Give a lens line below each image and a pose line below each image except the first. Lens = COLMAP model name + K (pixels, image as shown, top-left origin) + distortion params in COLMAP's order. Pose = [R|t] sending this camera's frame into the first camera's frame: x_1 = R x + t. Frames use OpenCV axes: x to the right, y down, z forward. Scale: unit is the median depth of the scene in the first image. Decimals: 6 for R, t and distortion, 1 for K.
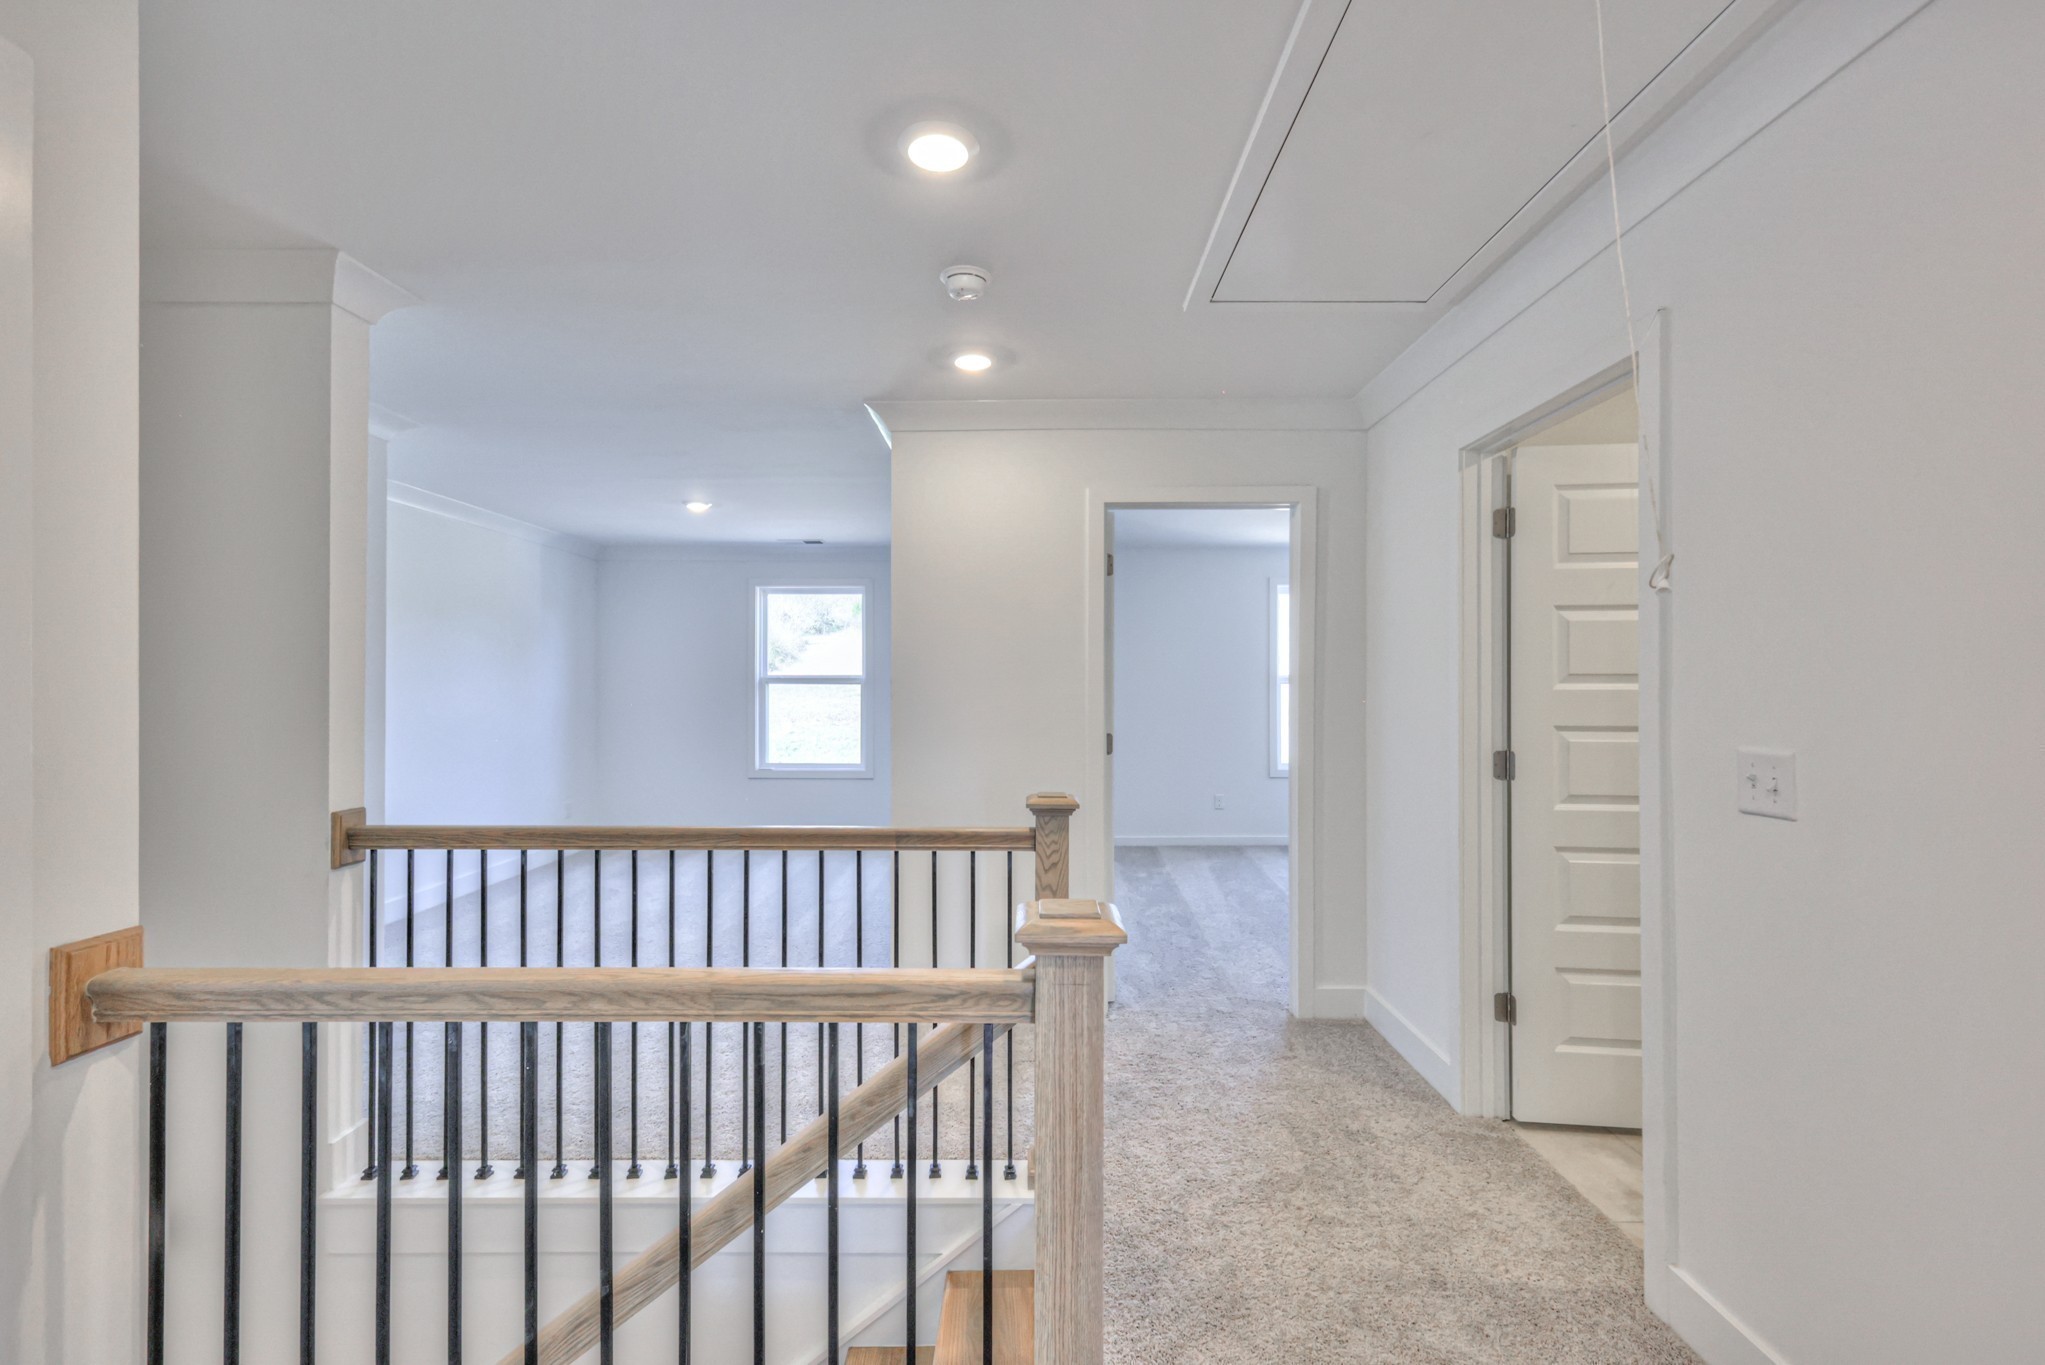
lens RADIAL K [[922.3, 0, 1022.5], [0, 922.3, 682.5], [0, 0, 1]] dist [-0.004609, -0.000765]
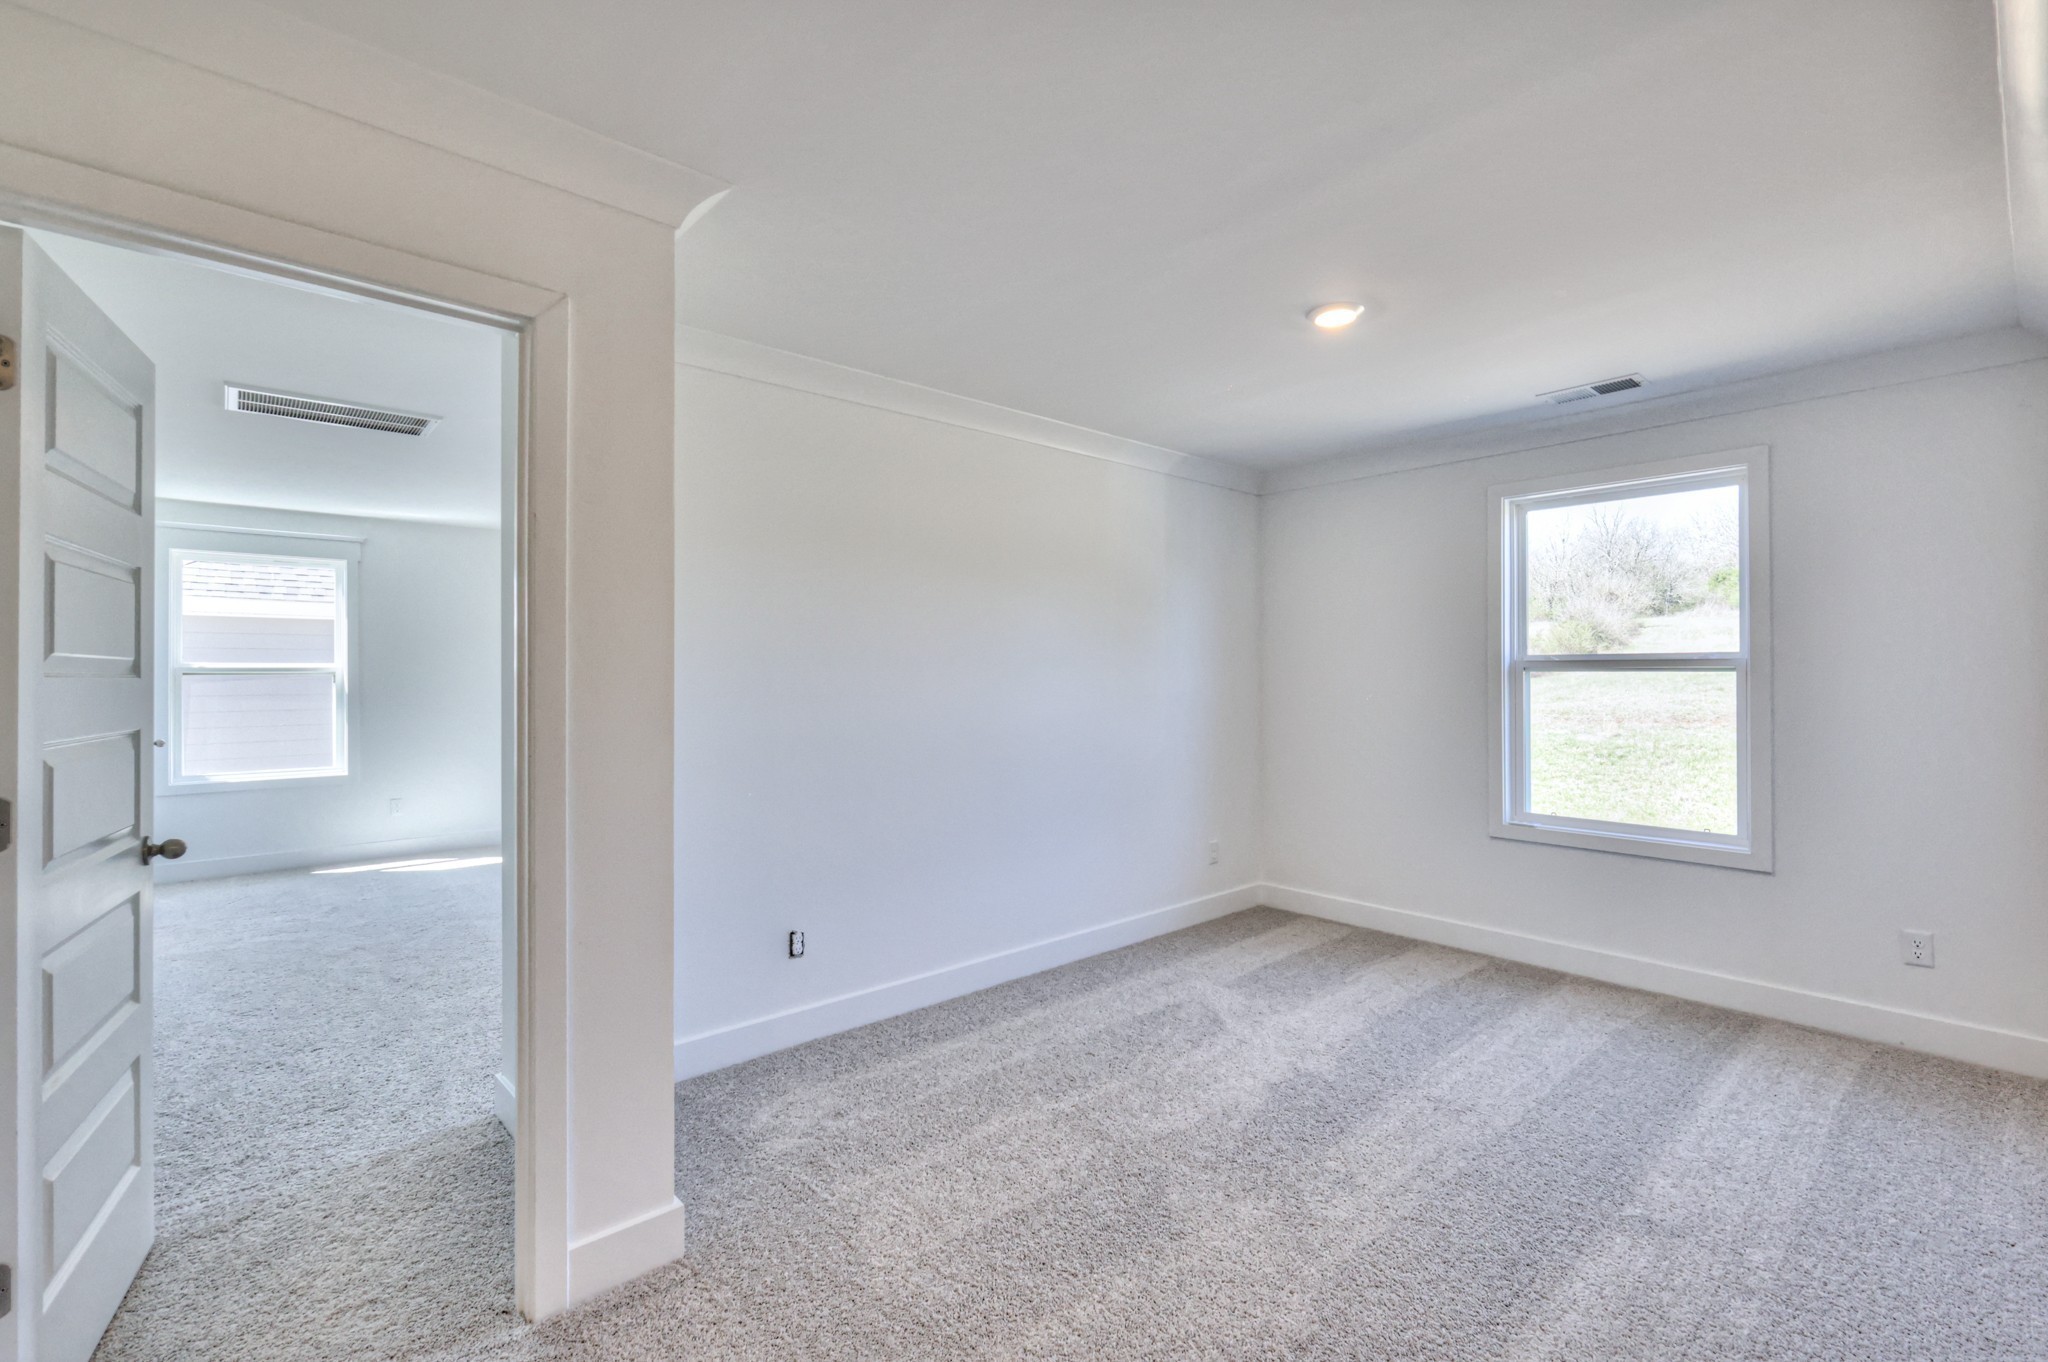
lens RADIAL K [[873.0, 0, 1049.6], [0, 873.0, 674.3], [0, 0, 1]] dist [-0.020500, -0.000410]
pose [[0.671139, -0.005644, -0.741310, -0.082523], [0.003274, 0.999984, -0.004649, 0.004914], [0.741325, 0.000694, 0.671146, 0.438973]]
